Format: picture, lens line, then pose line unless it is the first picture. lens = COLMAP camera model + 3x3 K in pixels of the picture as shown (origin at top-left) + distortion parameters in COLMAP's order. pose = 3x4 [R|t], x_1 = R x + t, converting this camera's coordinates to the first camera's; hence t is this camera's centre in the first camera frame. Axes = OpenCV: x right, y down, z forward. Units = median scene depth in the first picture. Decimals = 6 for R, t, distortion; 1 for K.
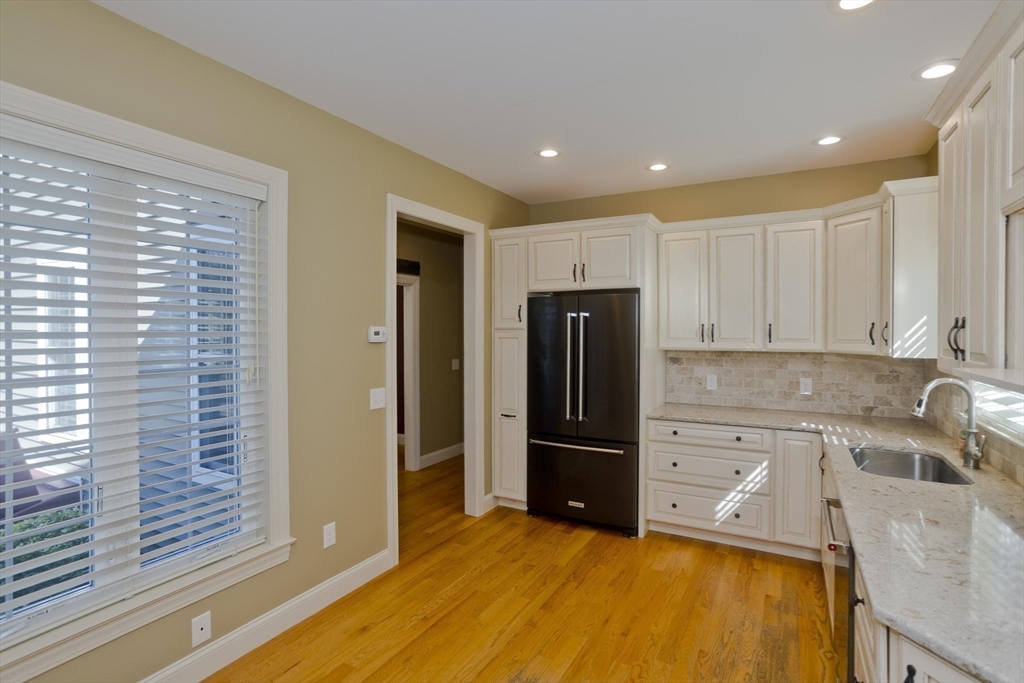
lens RADIAL K [[506.5, 0, 521.6], [0, 506.5, 331.1], [0, 0, 1]] dist [-0.042769, 0.024491]
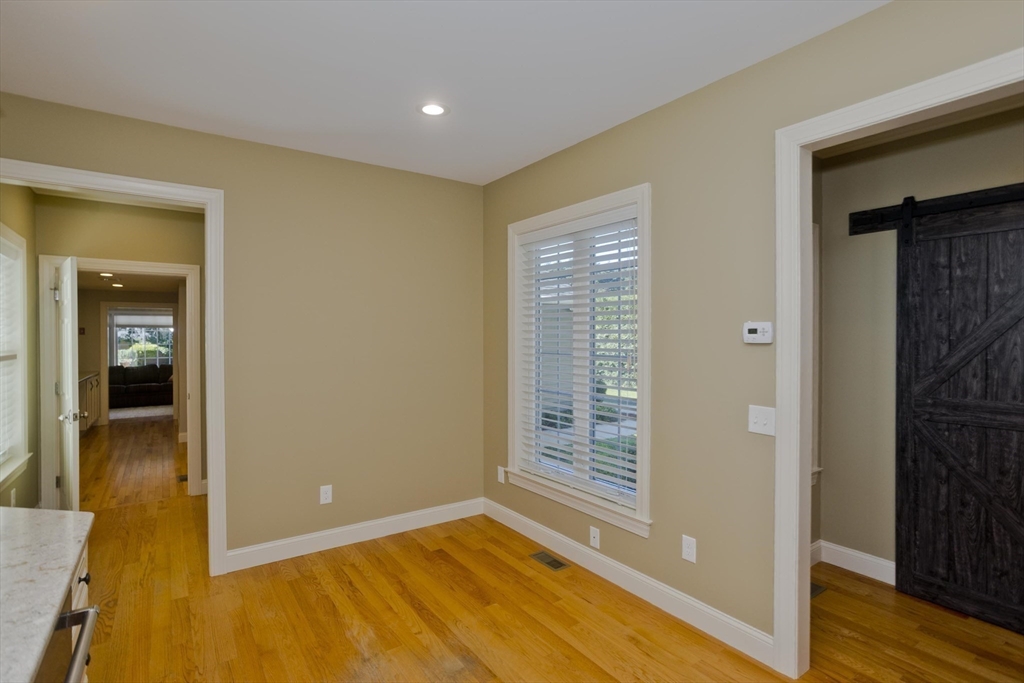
lens RADIAL K [[506.5, 0, 521.6], [0, 506.5, 331.1], [0, 0, 1]] dist [-0.042769, 0.024491]
pose [[-0.435041, 0.001319, -0.900410, 0.748406], [0.003655, 0.999993, -0.000301, 0.004912], [0.900403, -0.003422, -0.435043, 1.441807]]
